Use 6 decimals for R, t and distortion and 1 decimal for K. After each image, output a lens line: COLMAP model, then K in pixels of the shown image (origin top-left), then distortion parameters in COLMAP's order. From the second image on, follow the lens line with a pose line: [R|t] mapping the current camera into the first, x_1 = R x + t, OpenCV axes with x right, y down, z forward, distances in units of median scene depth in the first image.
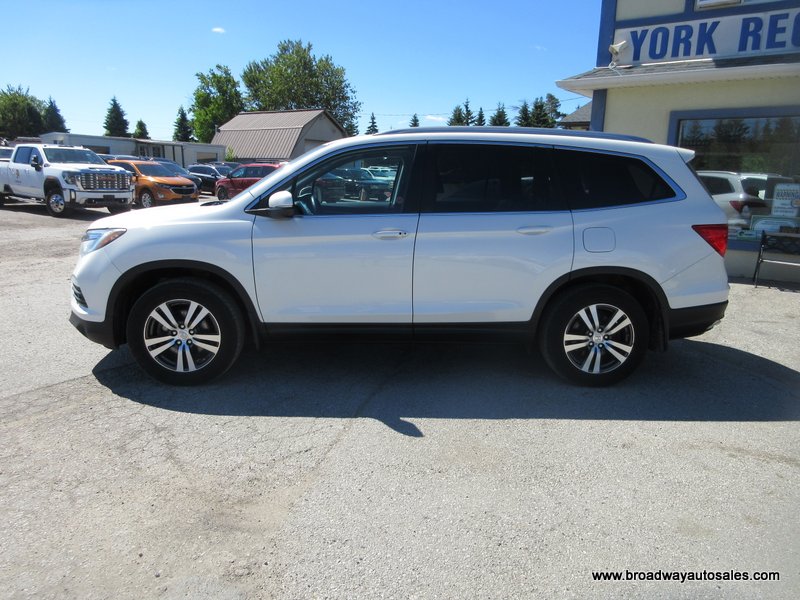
lens RADIAL K [[601.0, 0, 395.9], [0, 601.0, 298.7], [0, 0, 1]] dist [0.011162, -0.017635]
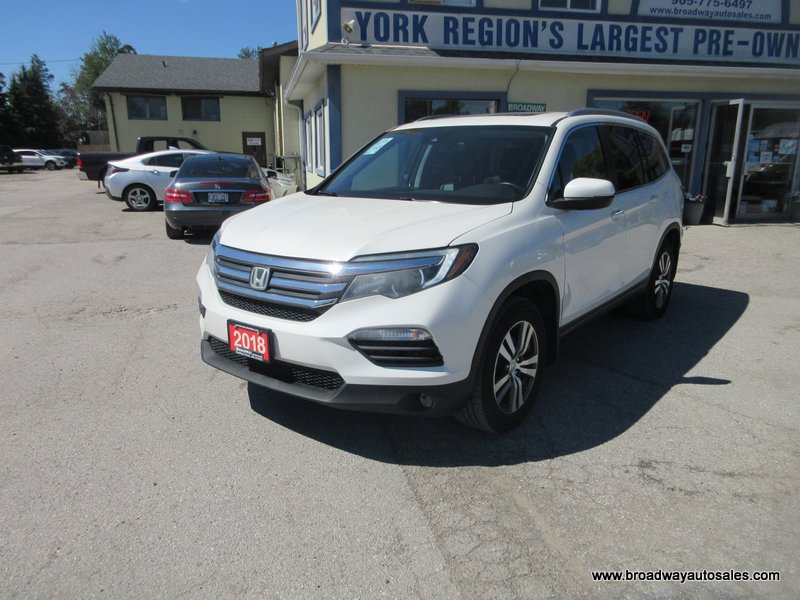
lens RADIAL K [[601.0, 0, 399.6], [0, 601.0, 297.7], [0, 0, 1]] dist [0.011162, -0.017635]
pose [[0.656386, -0.197980, 0.727984, -0.479900], [0.161452, 0.979460, 0.120798, -0.070750], [-0.736946, 0.038245, 0.674868, 0.267718]]
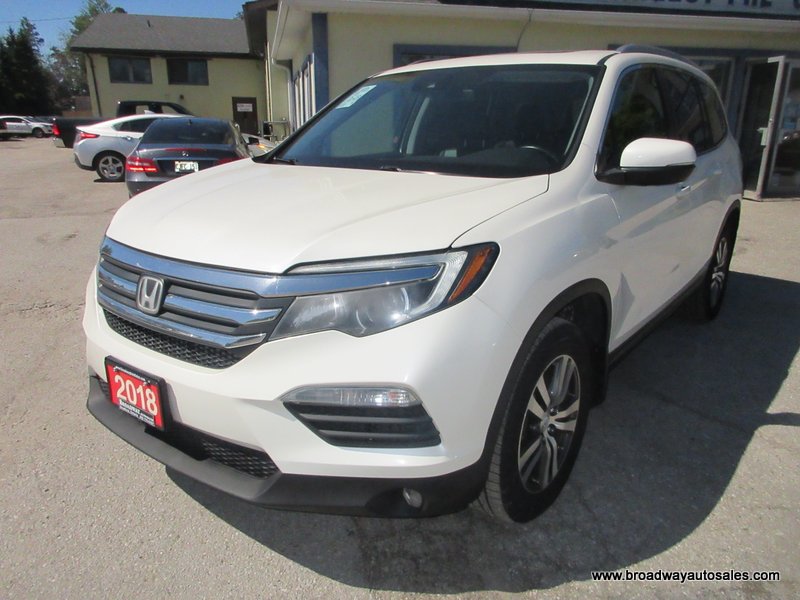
lens RADIAL K [[601.0, 0, 398.1], [0, 601.0, 298.0], [0, 0, 1]] dist [0.011162, -0.017635]
pose [[0.659073, -0.230596, 0.715855, -0.376075], [0.158214, 0.973046, 0.167779, -0.074091], [-0.735249, 0.002679, 0.677792, 0.346008]]
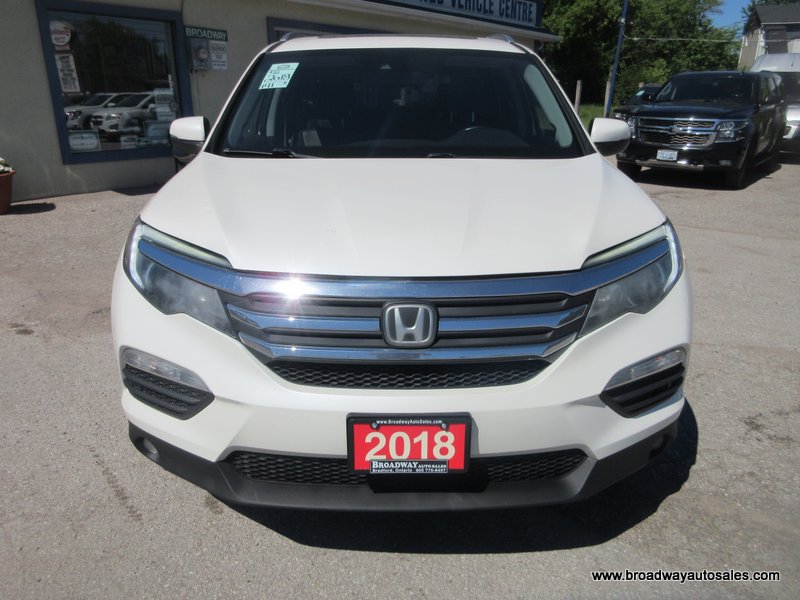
lens RADIAL K [[601.0, 0, 400.6], [0, 601.0, 294.2], [0, 0, 1]] dist [0.011162, -0.017635]
pose [[0.042494, -0.338368, 0.940054, -0.447046], [0.190085, 0.926456, 0.324880, -0.121170], [-0.980848, 0.164885, 0.103687, 0.542055]]
